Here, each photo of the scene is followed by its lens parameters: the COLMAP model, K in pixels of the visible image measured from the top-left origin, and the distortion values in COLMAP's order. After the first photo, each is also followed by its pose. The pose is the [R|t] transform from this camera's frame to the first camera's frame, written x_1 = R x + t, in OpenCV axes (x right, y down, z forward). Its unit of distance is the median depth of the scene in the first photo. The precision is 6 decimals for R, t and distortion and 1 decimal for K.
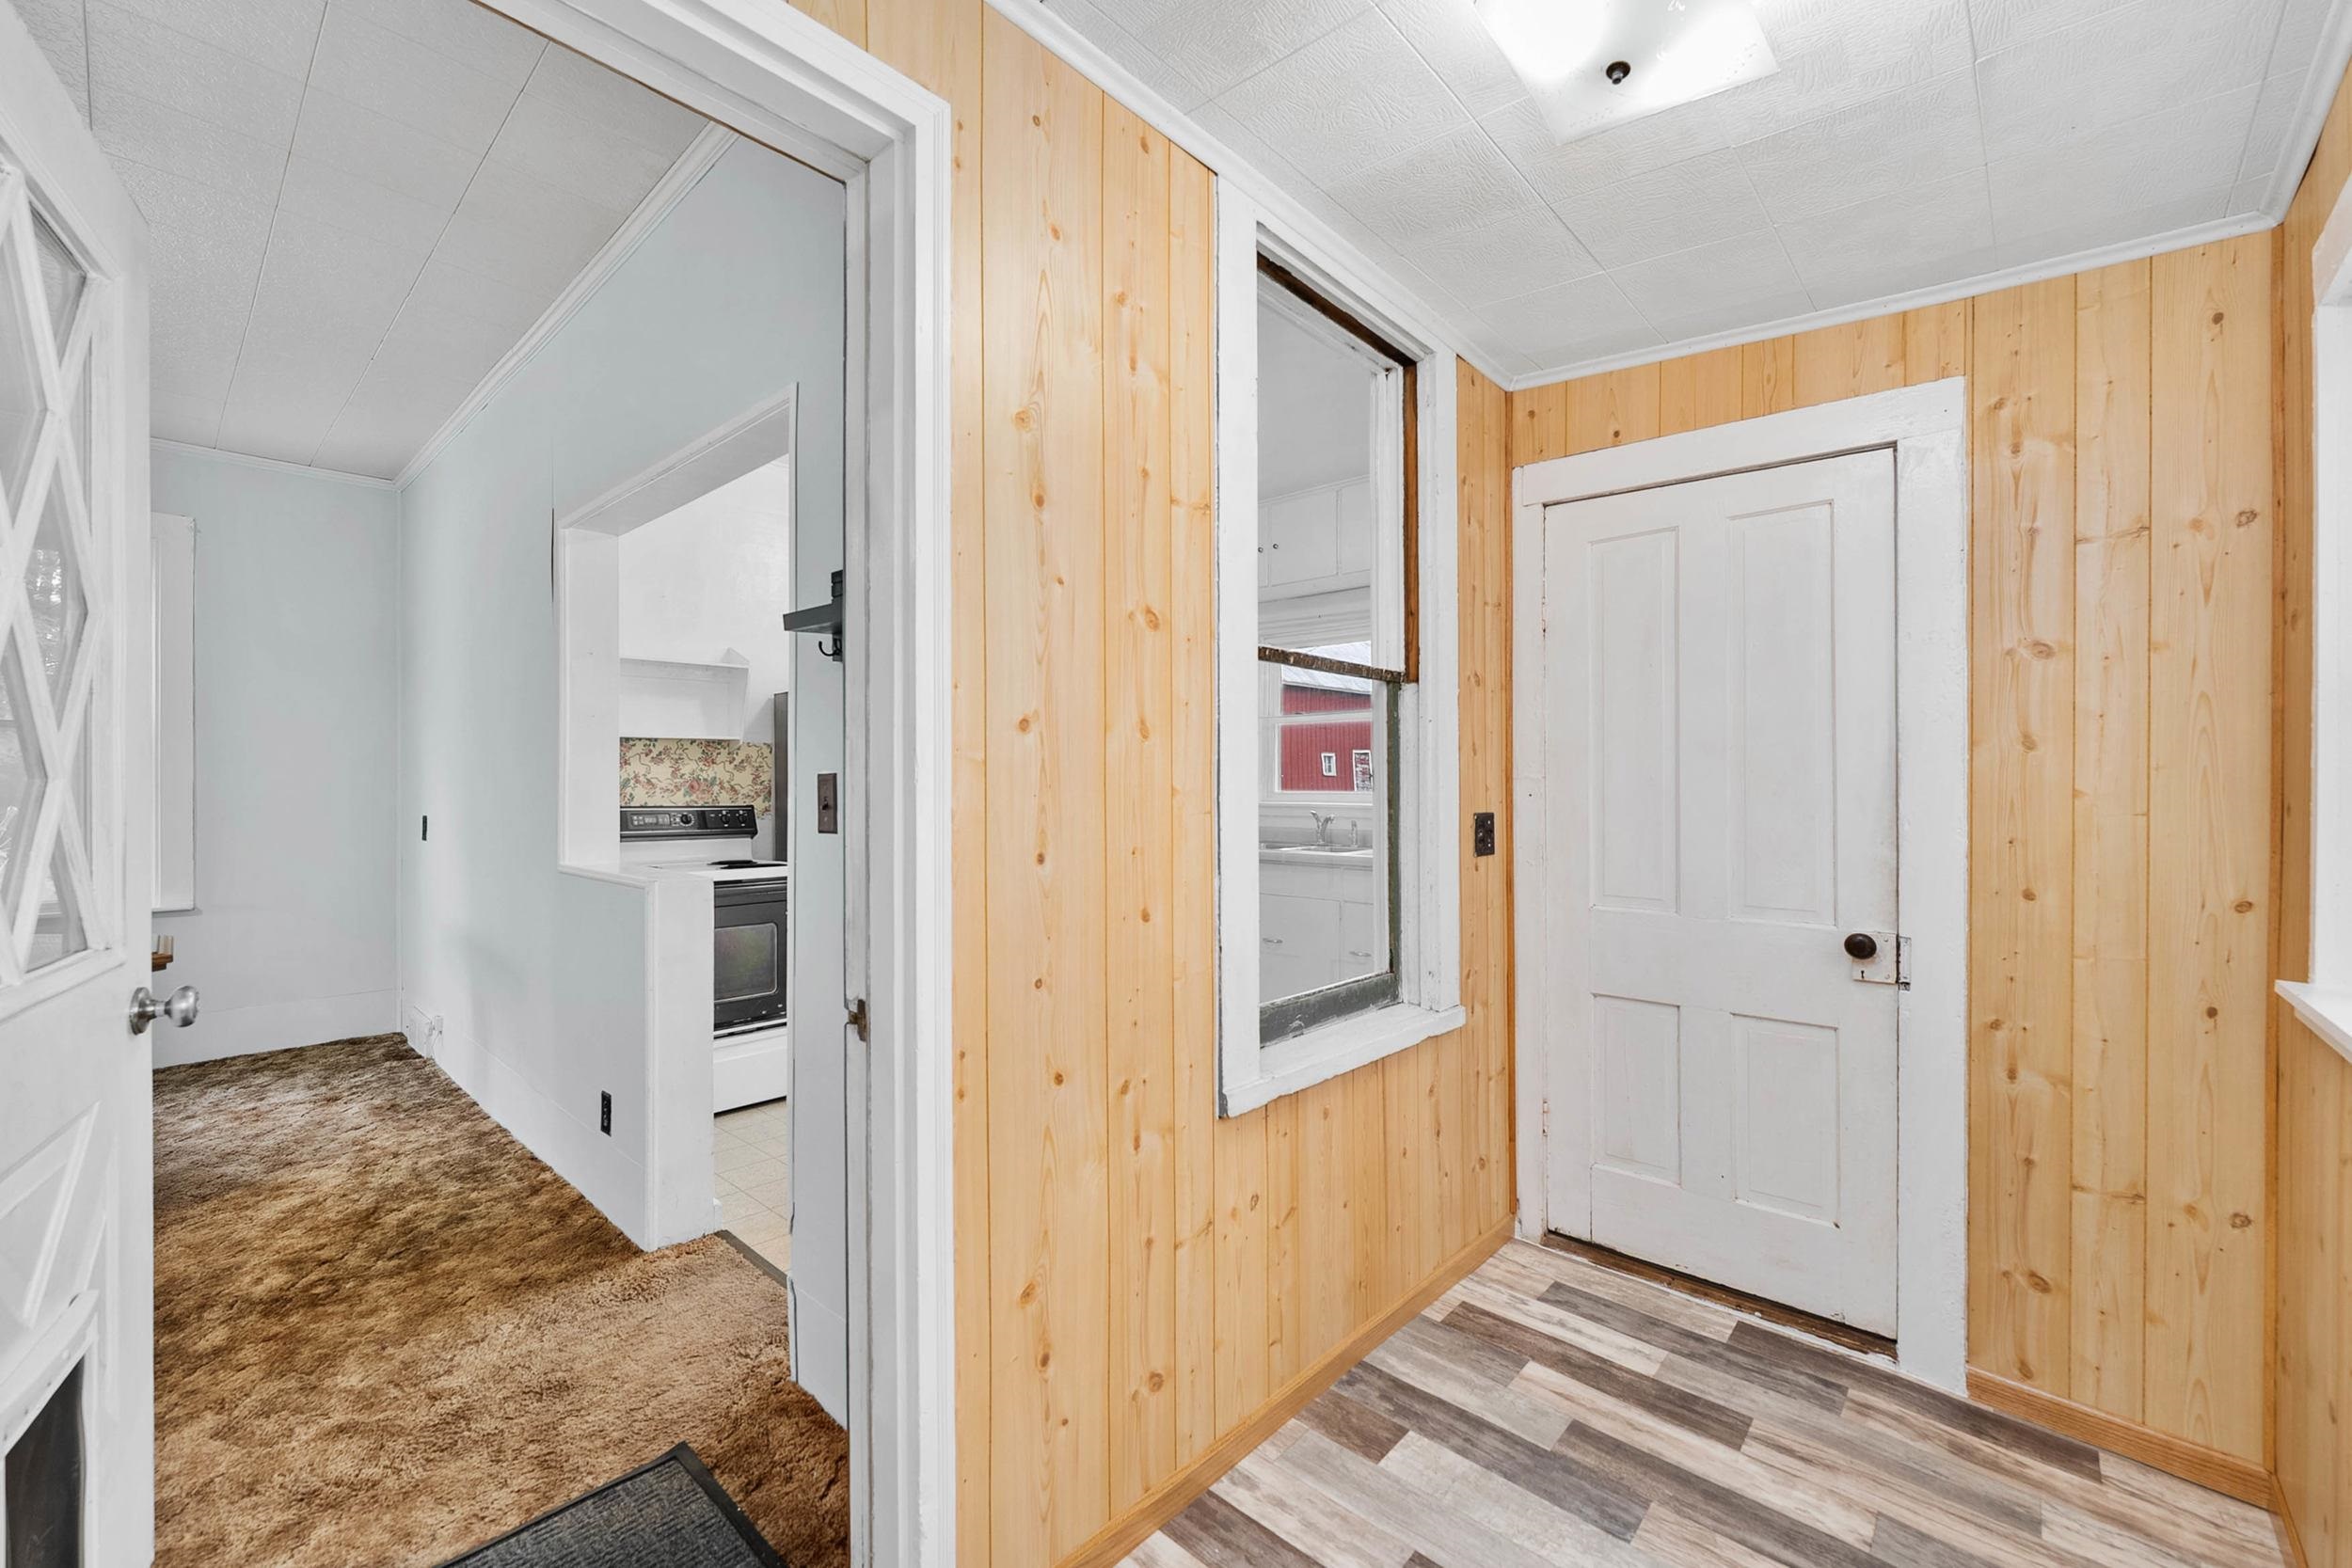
lens RADIAL K [[961.5, 0, 1164.6], [0, 961.5, 789.4], [0, 0, 1]] dist [0.001663, -0.000338]
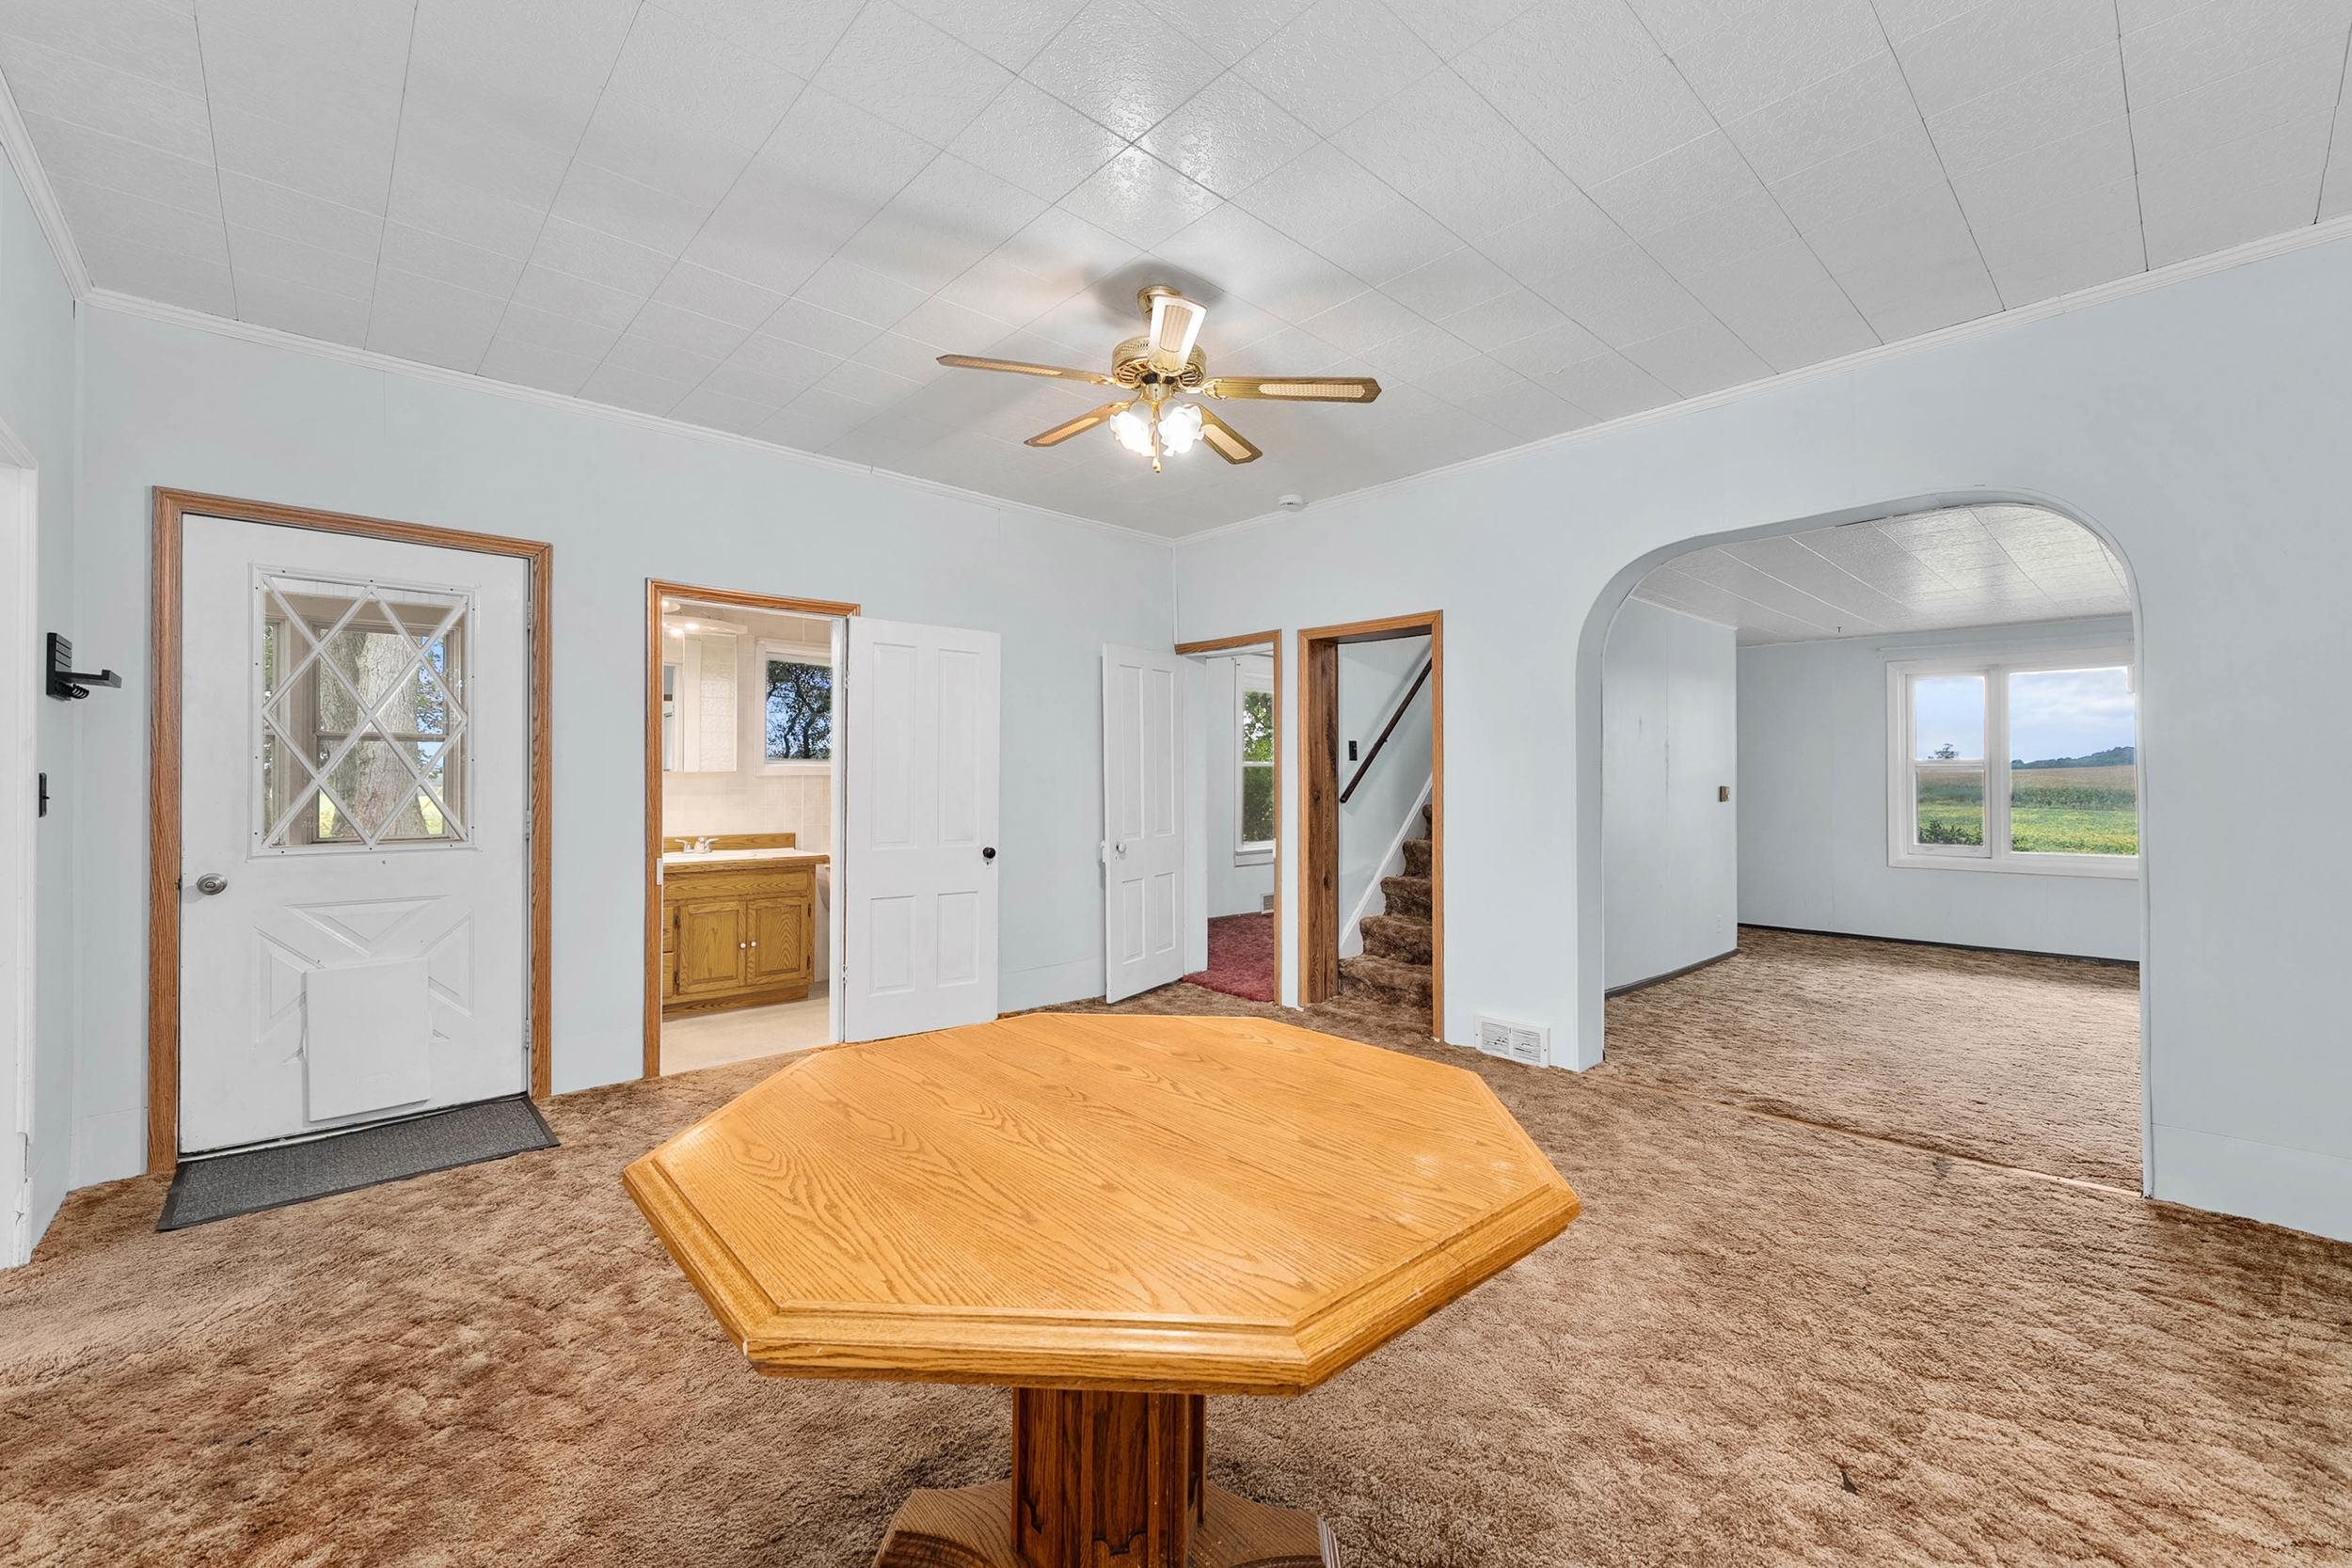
lens RADIAL K [[961.5, 0, 1179.4], [0, 961.5, 775.4], [0, 0, 1]] dist [0.001663, -0.000338]
pose [[-0.996719, -0.000358, 0.080935, -1.064703], [-0.000497, 0.999998, -0.001693, -0.007550], [-0.080934, -0.001728, -0.996718, 1.146438]]
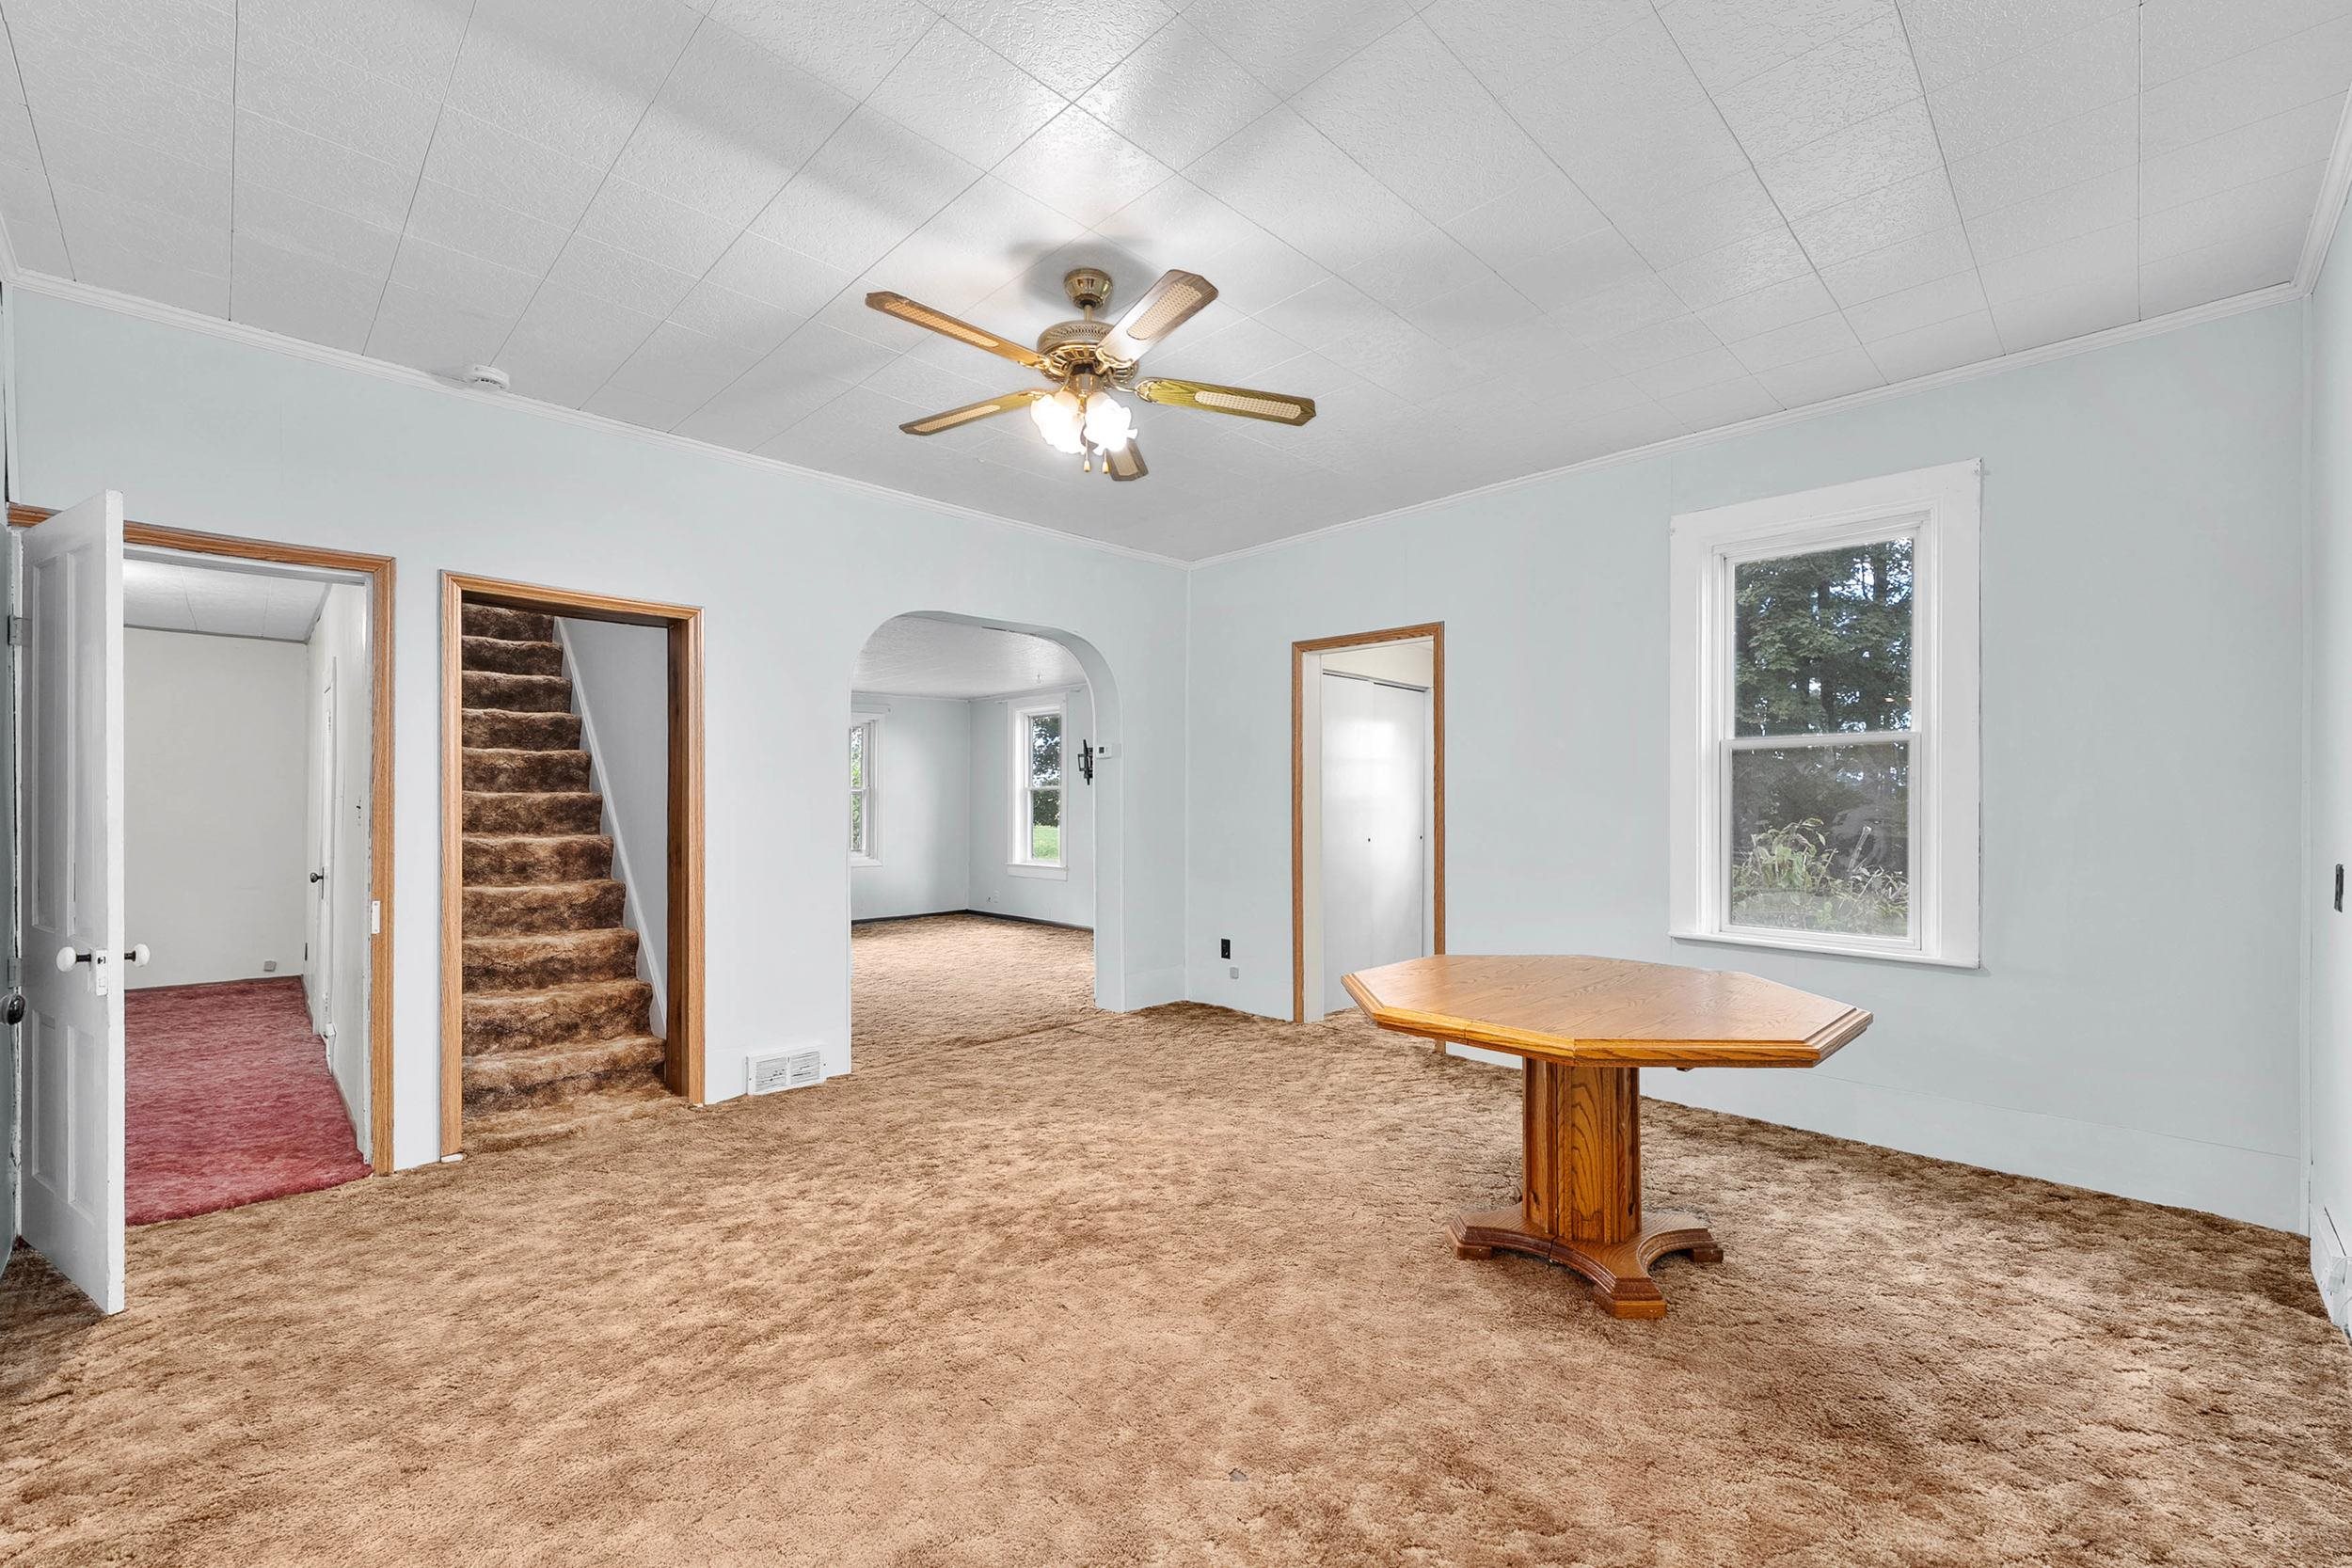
lens RADIAL K [[961.5, 0, 1165.3], [0, 961.5, 804.5], [0, 0, 1]] dist [0.001663, -0.000338]
pose [[-0.045235, 0.002432, -0.998973, -0.242447], [-0.002690, 0.999993, 0.002556, -0.006940], [0.998973, 0.002803, -0.045228, 0.441119]]
